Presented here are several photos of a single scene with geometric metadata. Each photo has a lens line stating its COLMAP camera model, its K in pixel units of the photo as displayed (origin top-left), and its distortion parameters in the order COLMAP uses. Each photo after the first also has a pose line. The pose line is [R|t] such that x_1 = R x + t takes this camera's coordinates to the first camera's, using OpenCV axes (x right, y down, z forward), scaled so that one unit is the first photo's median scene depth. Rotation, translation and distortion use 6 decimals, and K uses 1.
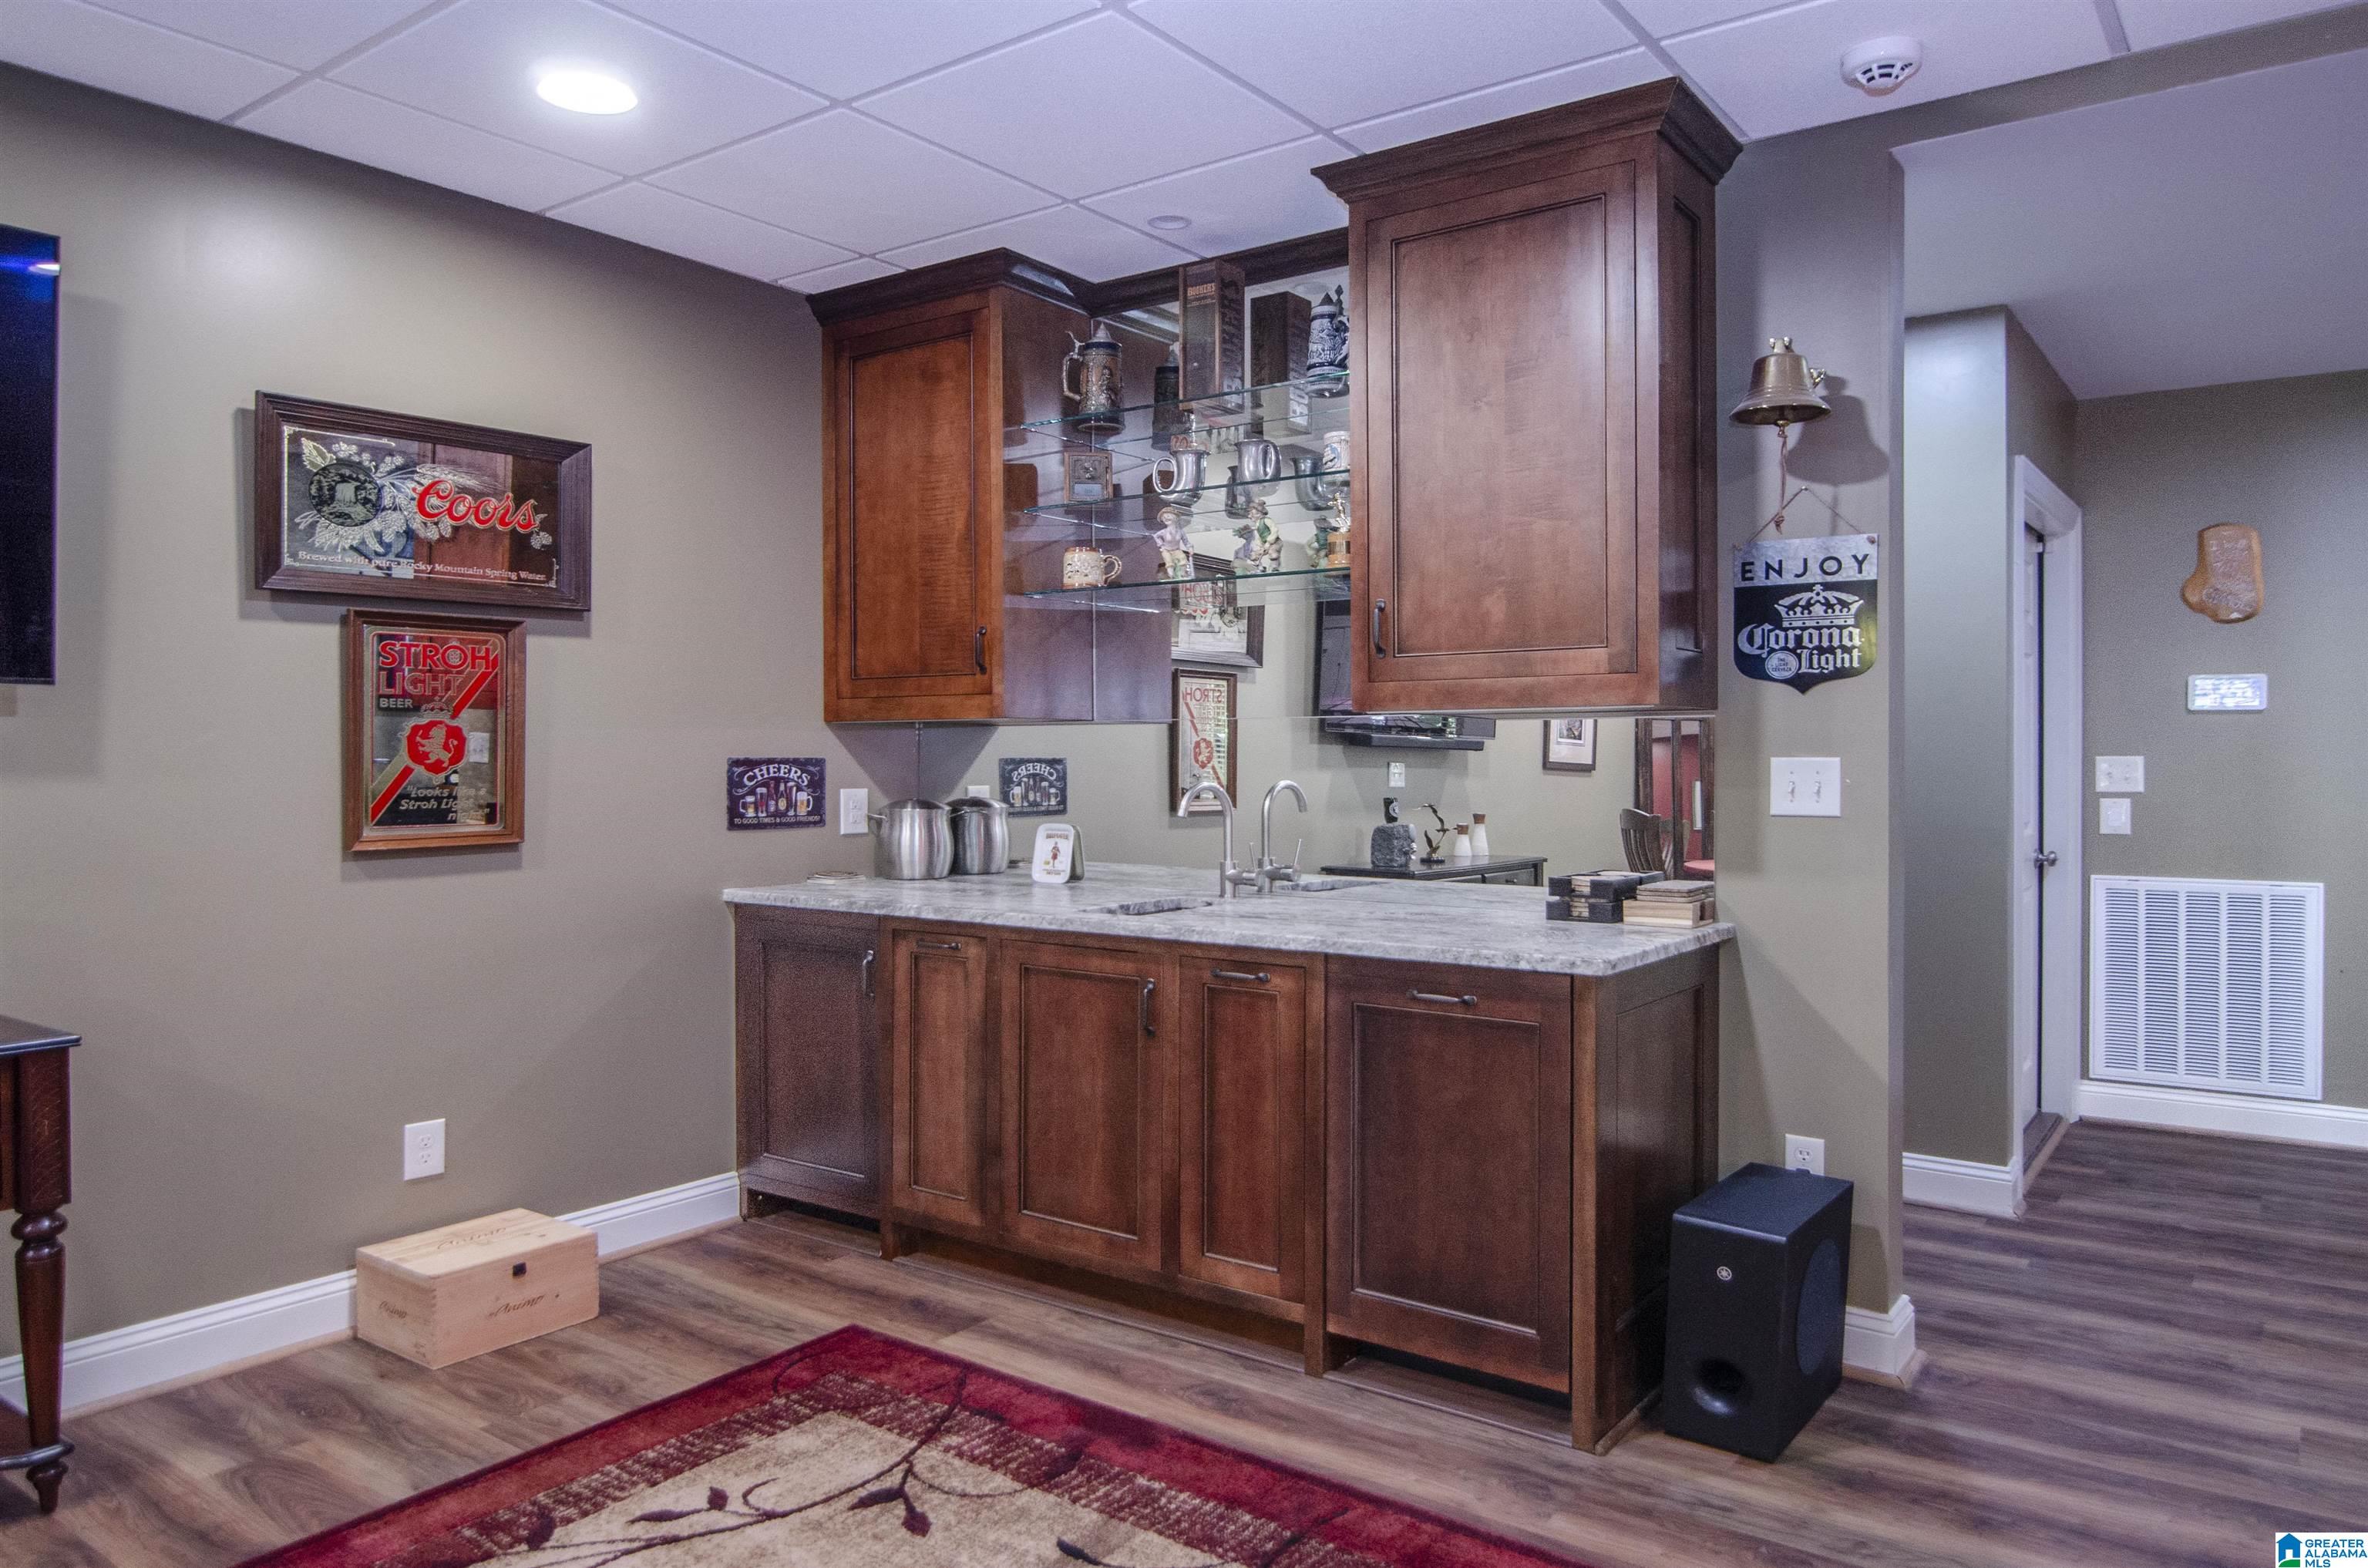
lens RADIAL K [[702.9, 0, 1184.0], [0, 702.9, 784.0], [0, 0, 1]] dist [-0.001413, -0.000122]
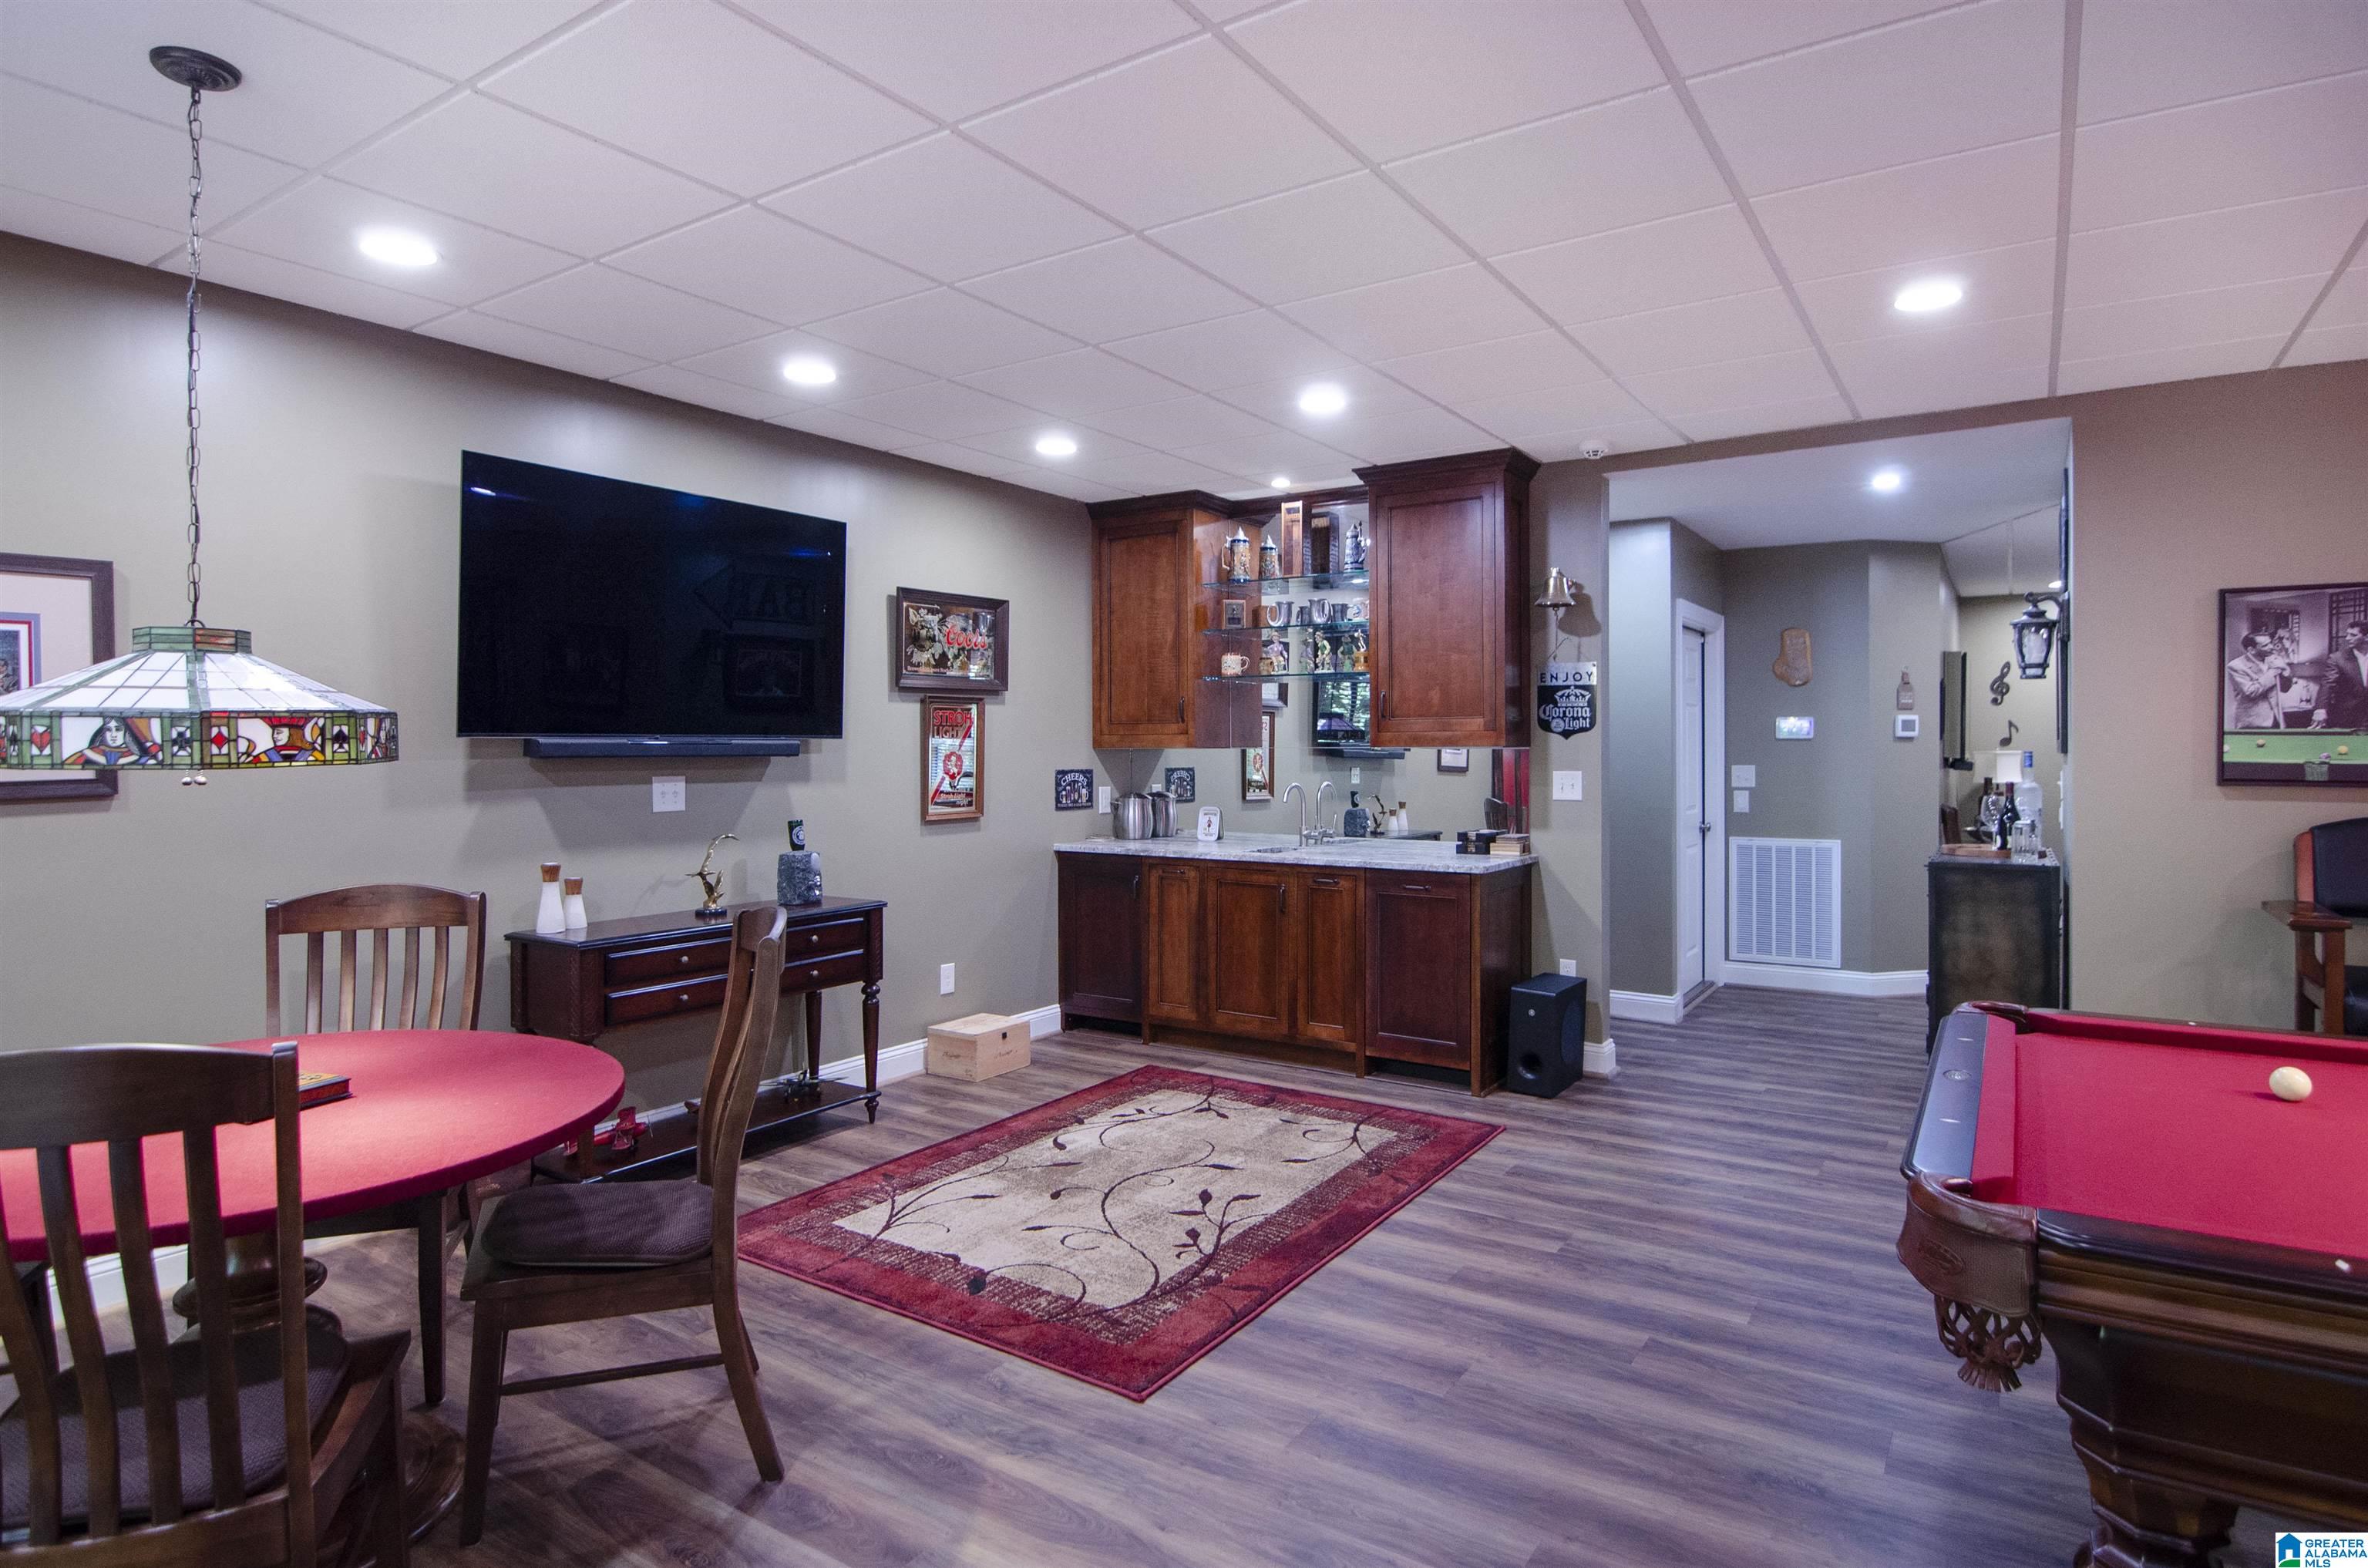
lens RADIAL K [[1330.1, 0, 1174.5], [0, 1330.1, 721.2], [0, 0, 1]] dist [0.003188, 0.000450]
pose [[0.940385, 0.016141, 0.339730, -1.500921], [-0.005833, 0.999492, -0.031339, -0.055606], [-0.340063, 0.027489, 0.940001, -2.247823]]
